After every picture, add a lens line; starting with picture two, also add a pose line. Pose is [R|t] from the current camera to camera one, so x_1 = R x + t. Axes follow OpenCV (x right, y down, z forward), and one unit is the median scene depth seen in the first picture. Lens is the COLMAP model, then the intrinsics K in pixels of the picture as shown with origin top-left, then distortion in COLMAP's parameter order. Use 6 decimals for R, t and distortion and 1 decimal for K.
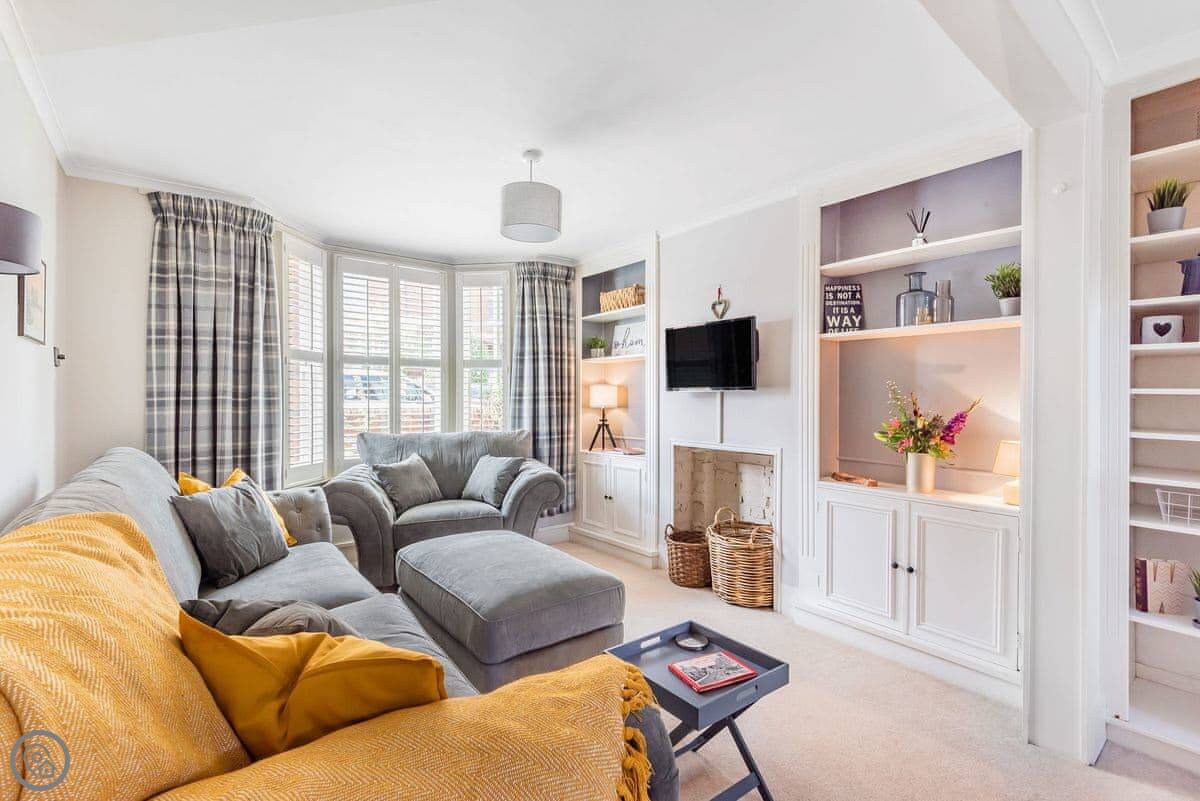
lens RADIAL K [[532.7, 0, 607.3], [0, 532.7, 403.3], [0, 0, 1]] dist [0.004405, -0.003914]
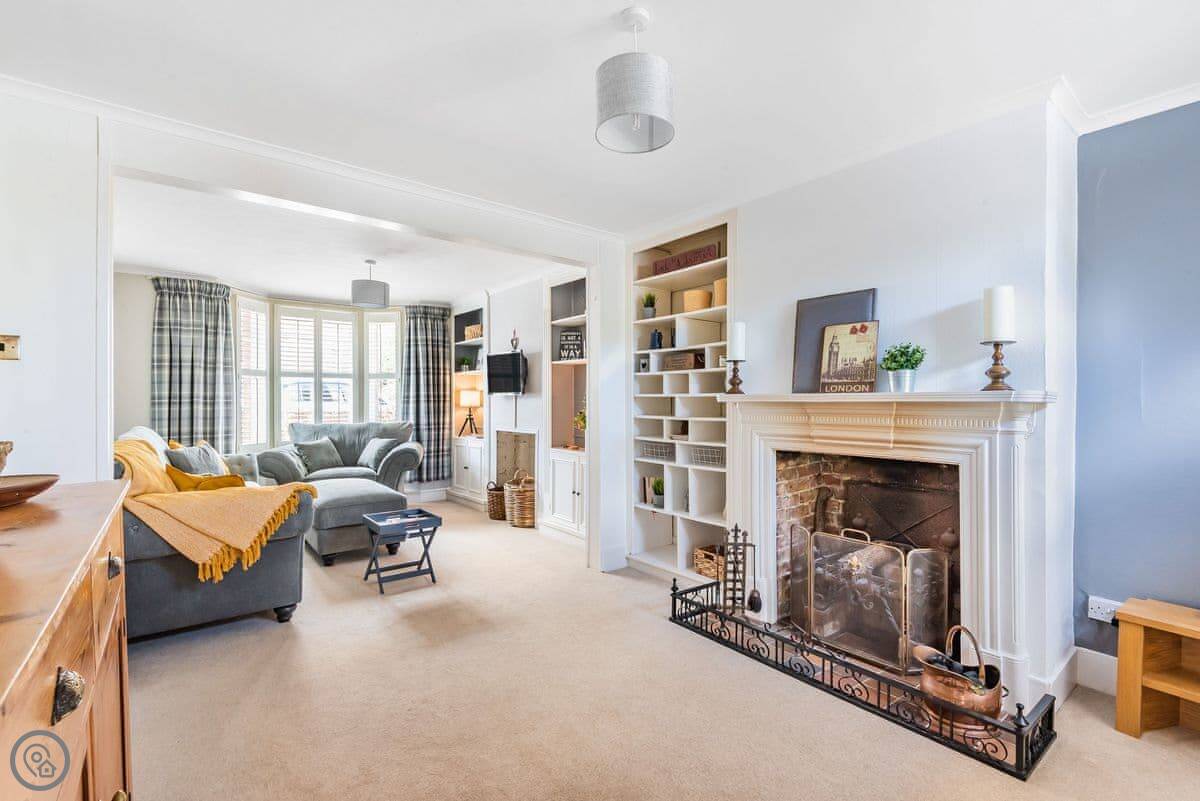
lens RADIAL K [[532.7, 0, 604.0], [0, 532.7, 401.5], [0, 0, 1]] dist [0.004405, -0.003914]
pose [[0.999949, -0.002591, 0.009772, 0.477826], [0.002660, 0.999972, -0.007059, 0.008264], [-0.009754, 0.007084, 0.999927, -0.606624]]
